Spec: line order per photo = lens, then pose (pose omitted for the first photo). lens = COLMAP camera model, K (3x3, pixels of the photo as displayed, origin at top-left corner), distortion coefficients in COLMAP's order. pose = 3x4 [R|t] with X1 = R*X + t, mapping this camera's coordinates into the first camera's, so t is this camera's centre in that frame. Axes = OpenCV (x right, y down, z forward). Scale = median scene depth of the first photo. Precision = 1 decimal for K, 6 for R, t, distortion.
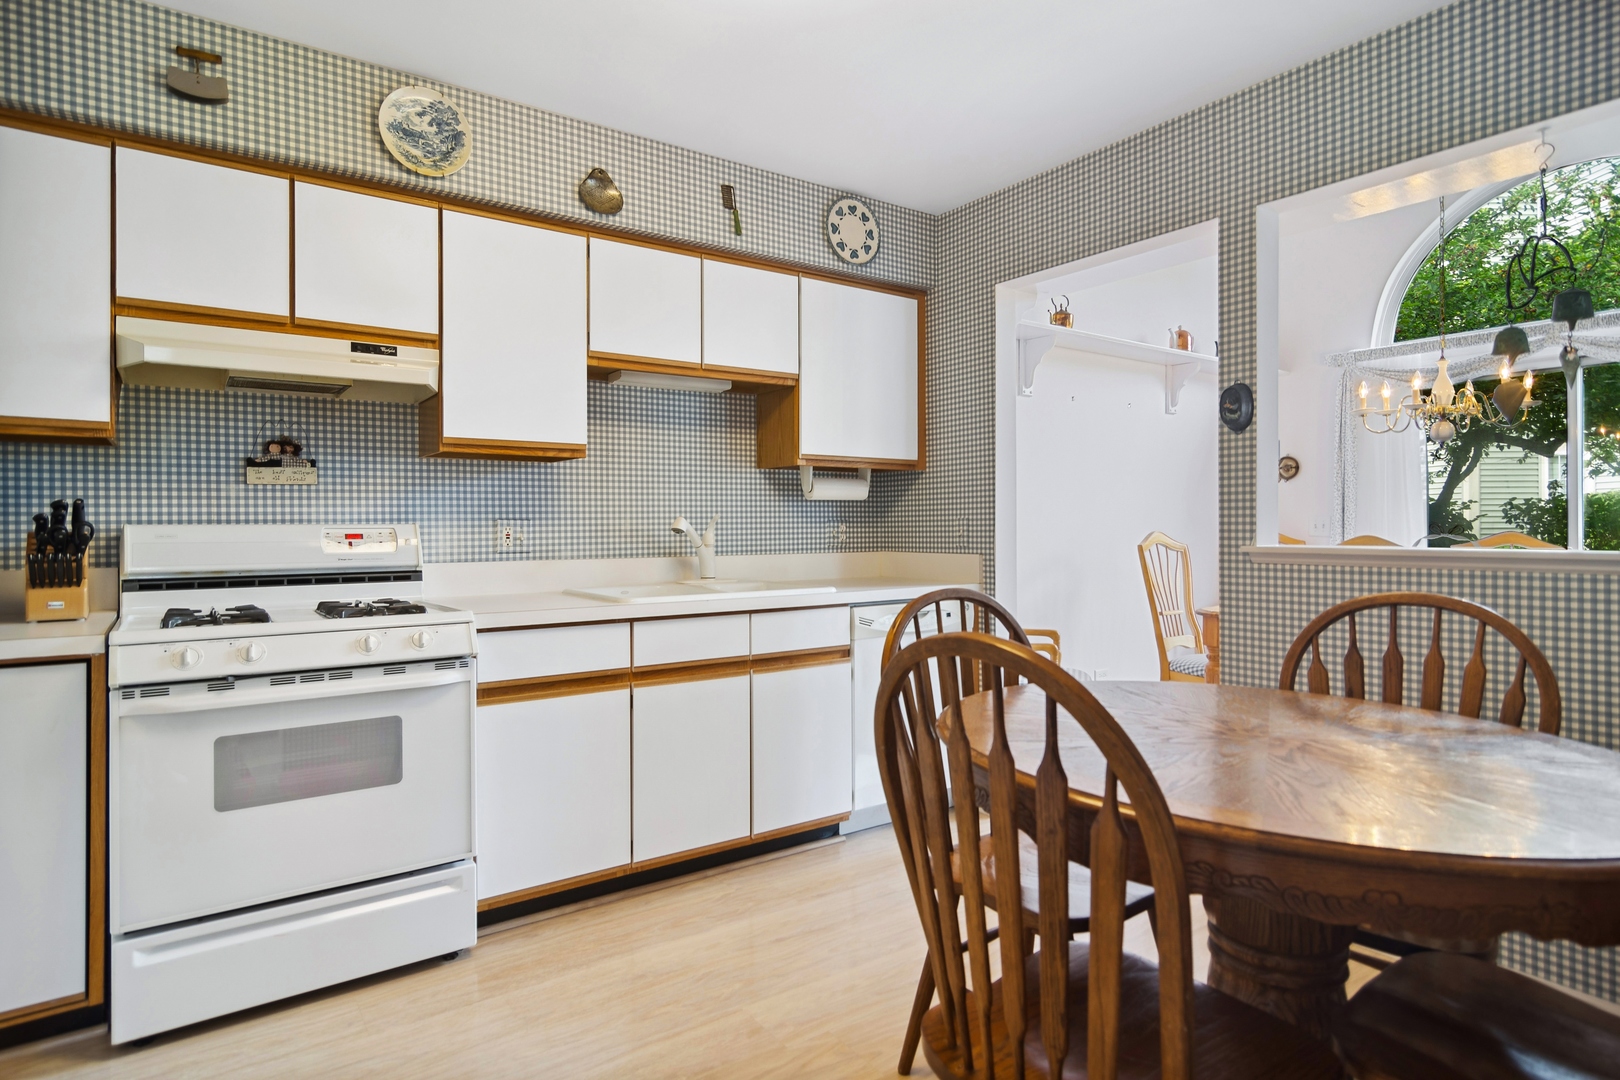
lens RADIAL K [[872.7, 0, 810.0], [0, 872.7, 540.0], [0, 0, 1]] dist [0.003141, 0.000895]
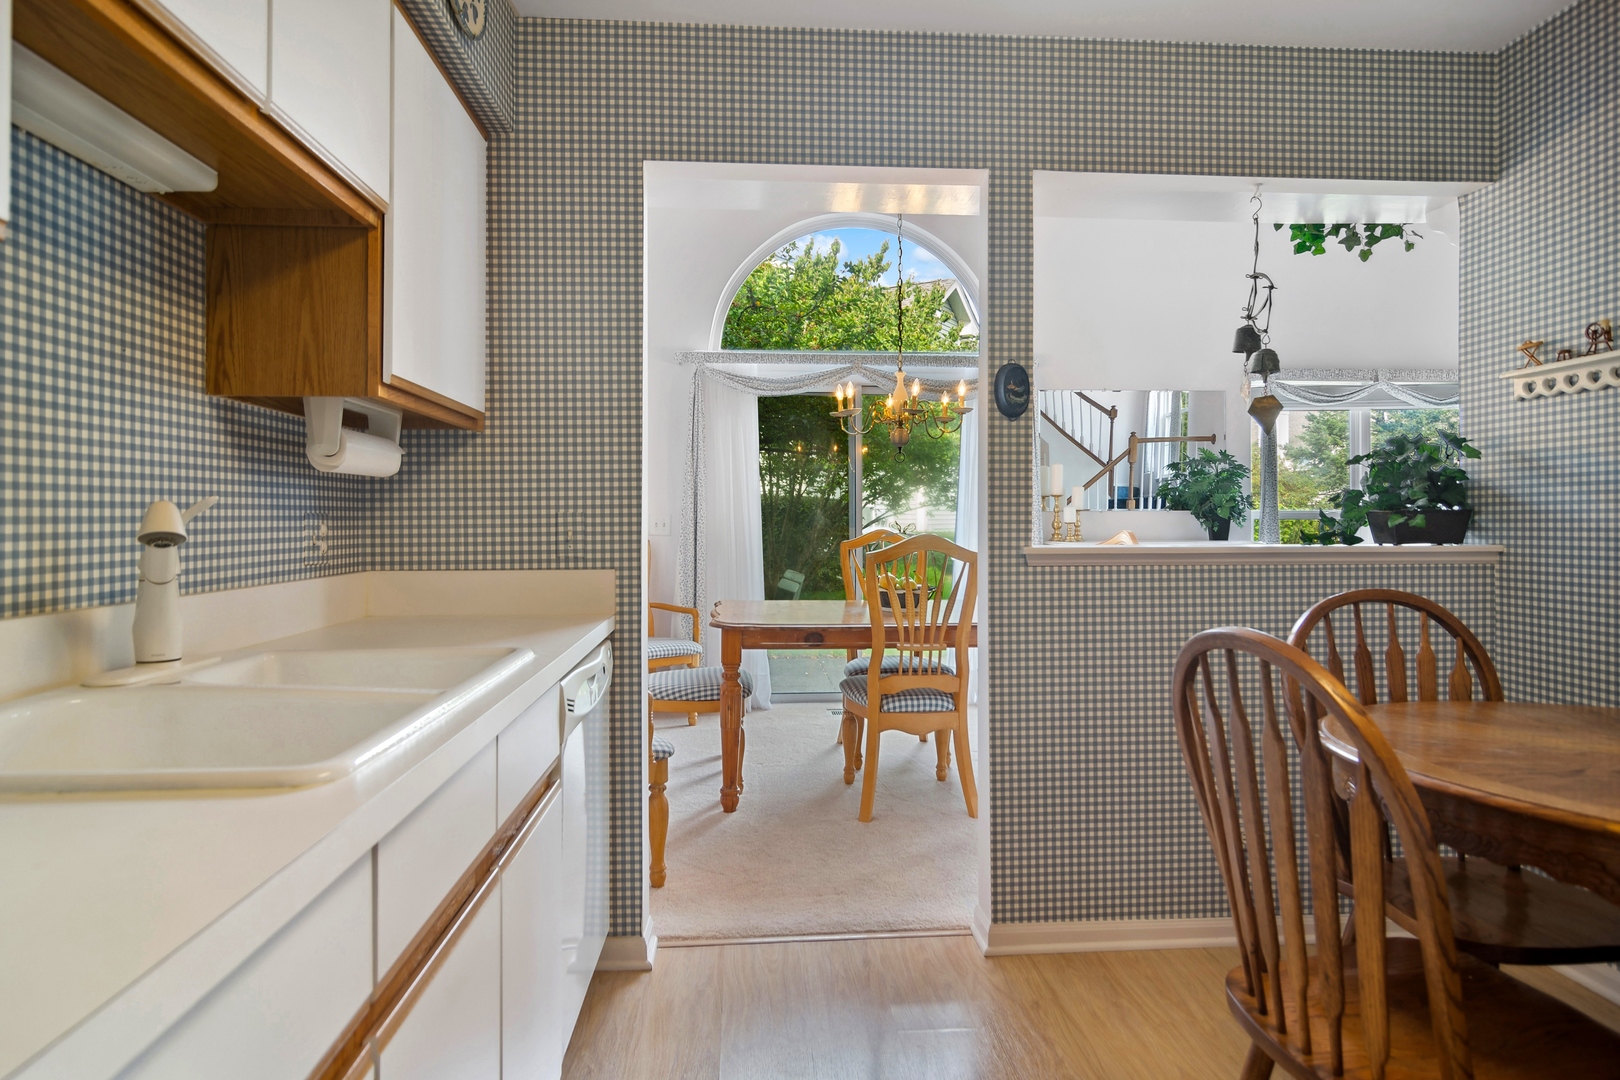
lens RADIAL K [[872.4, 0, 810.2], [0, 872.4, 520.6], [0, 0, 1]] dist [-0.001079, -0.000406]
pose [[0.536922, 0.000679, 0.843632, -0.365868], [0.009840, 0.999927, -0.007068, -0.016193], [-0.843574, 0.012096, 0.536876, 0.704548]]
